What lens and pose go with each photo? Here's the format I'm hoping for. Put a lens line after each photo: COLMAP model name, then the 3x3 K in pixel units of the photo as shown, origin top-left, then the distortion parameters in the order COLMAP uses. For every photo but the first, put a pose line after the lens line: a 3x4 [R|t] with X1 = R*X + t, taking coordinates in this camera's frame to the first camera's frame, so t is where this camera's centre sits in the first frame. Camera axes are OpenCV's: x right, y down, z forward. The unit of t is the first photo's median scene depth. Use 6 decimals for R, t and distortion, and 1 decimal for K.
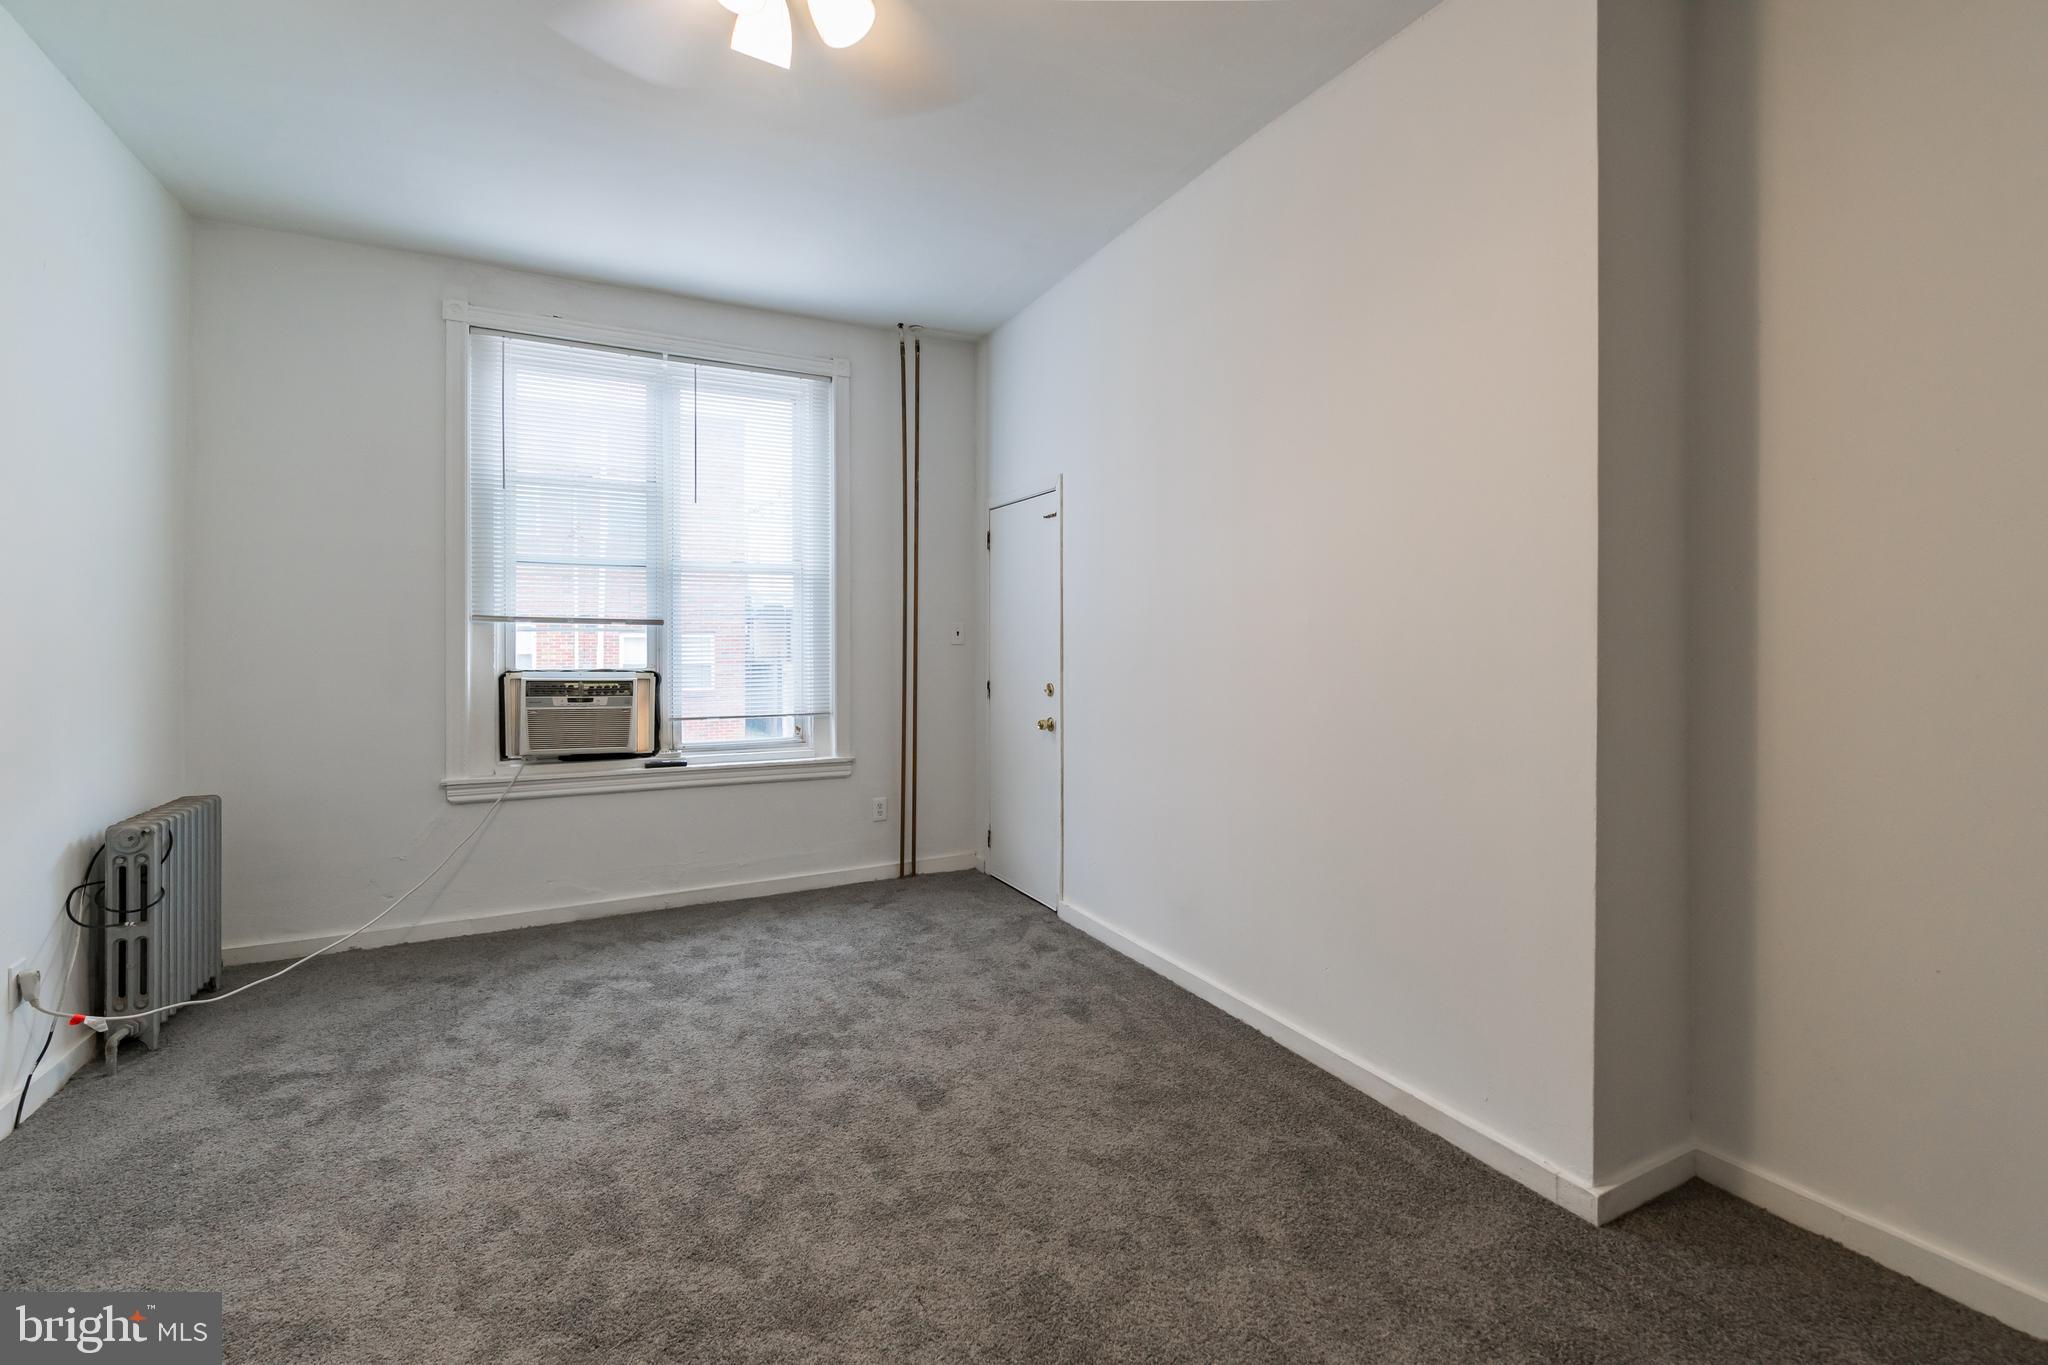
lens RADIAL K [[922.4, 0, 1027.8], [0, 922.4, 629.5], [0, 0, 1]] dist [0.000201, -0.000103]
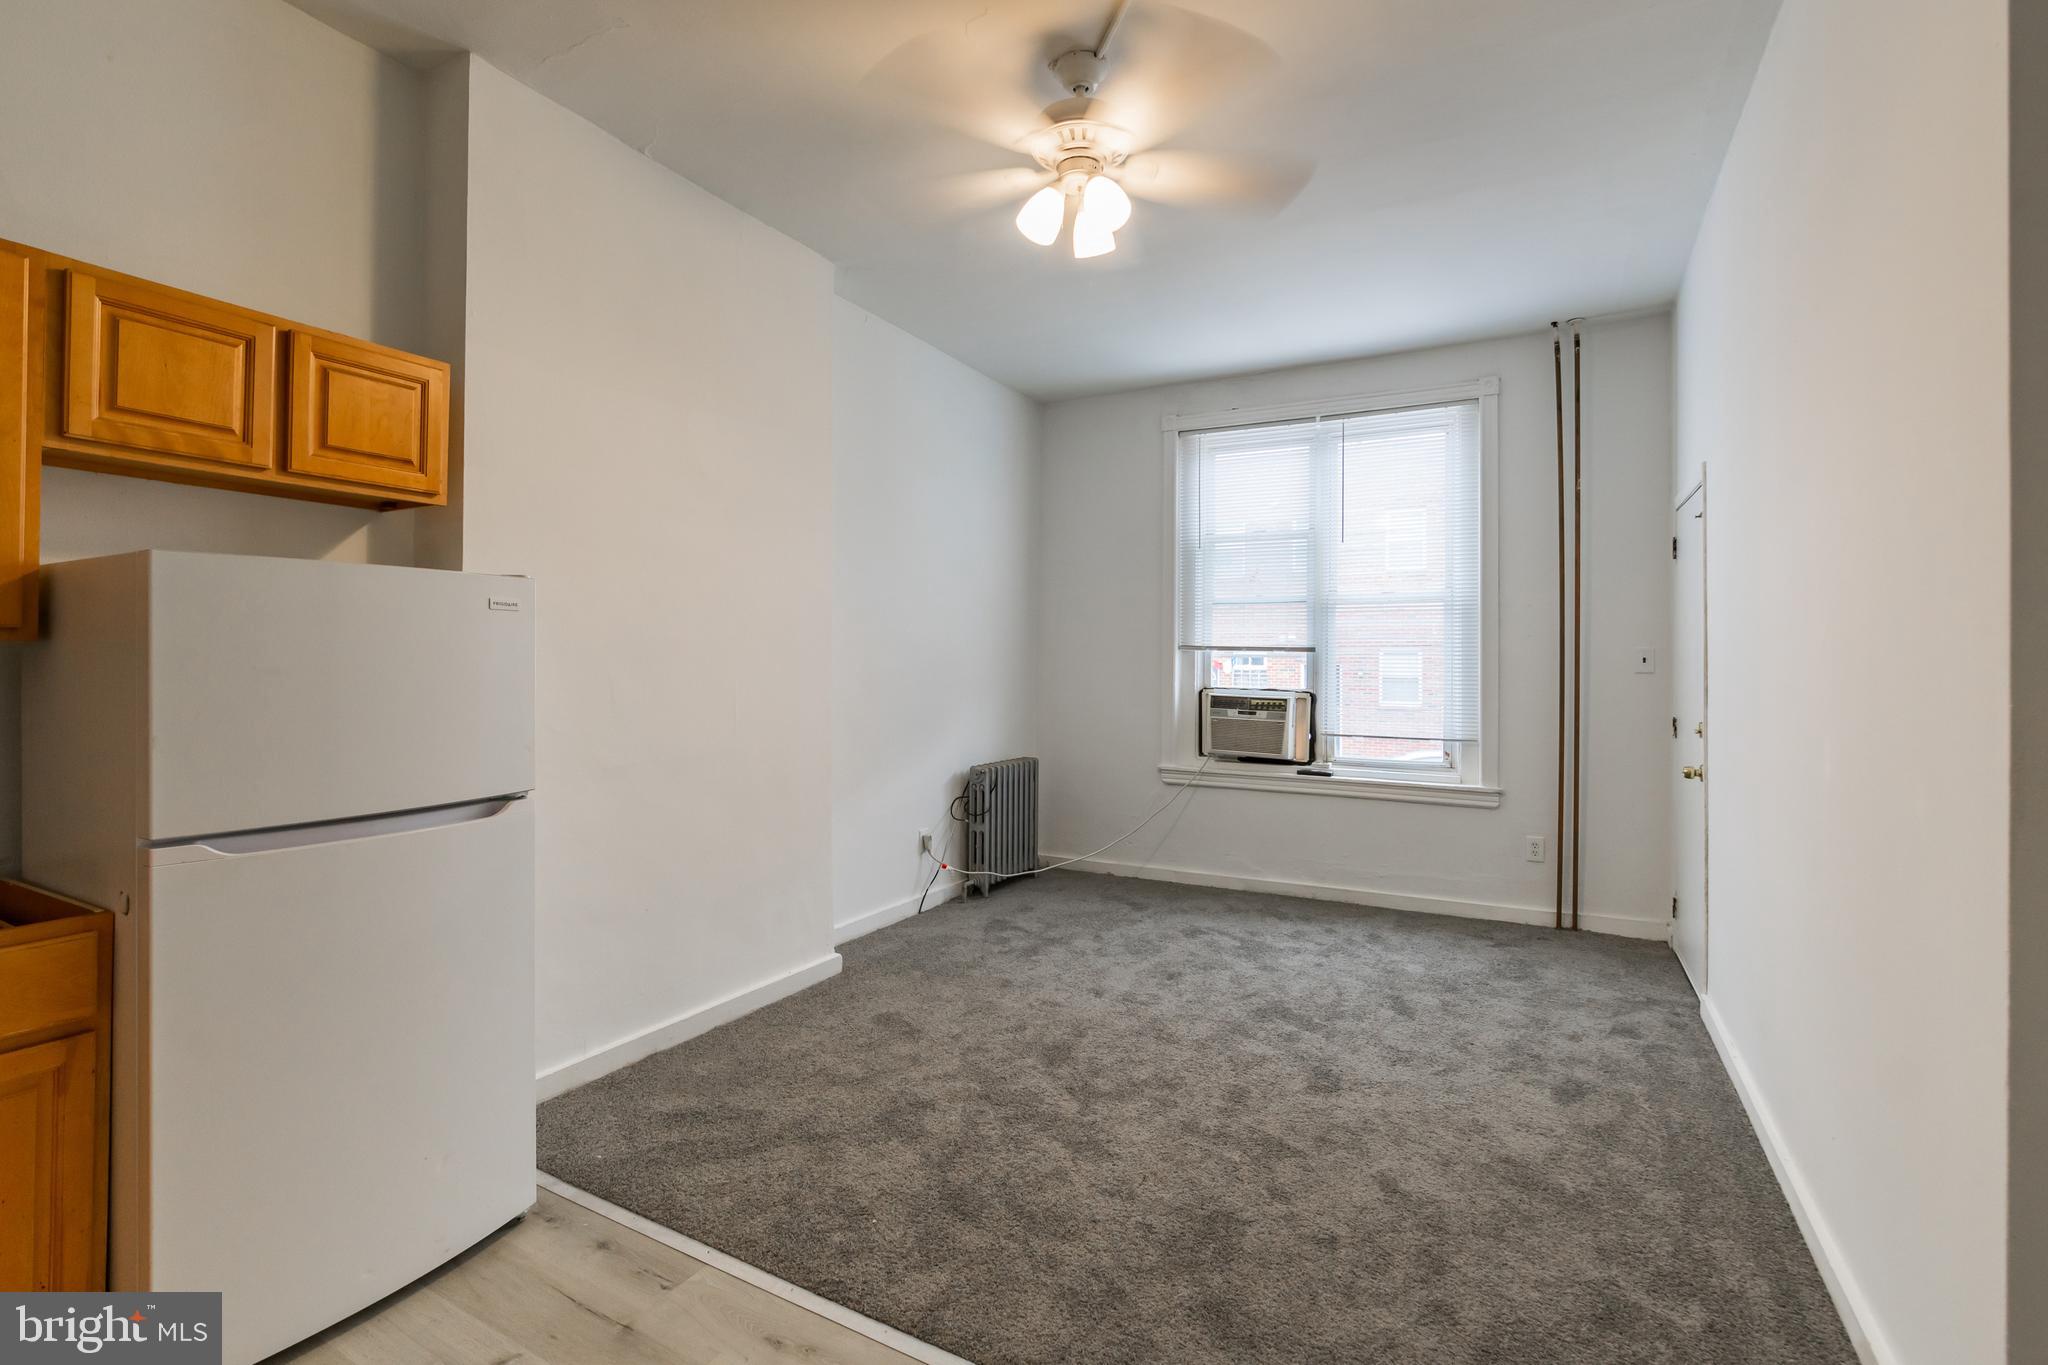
lens RADIAL K [[931.9, 0, 1029.7], [0, 931.9, 641.5], [0, 0, 1]] dist [-0.003026, -0.000484]
pose [[0.550694, -0.014045, -0.834589, 0.407734], [0.001670, 0.999875, -0.015725, -0.000356], [0.834706, 0.007266, 0.550648, 0.067241]]
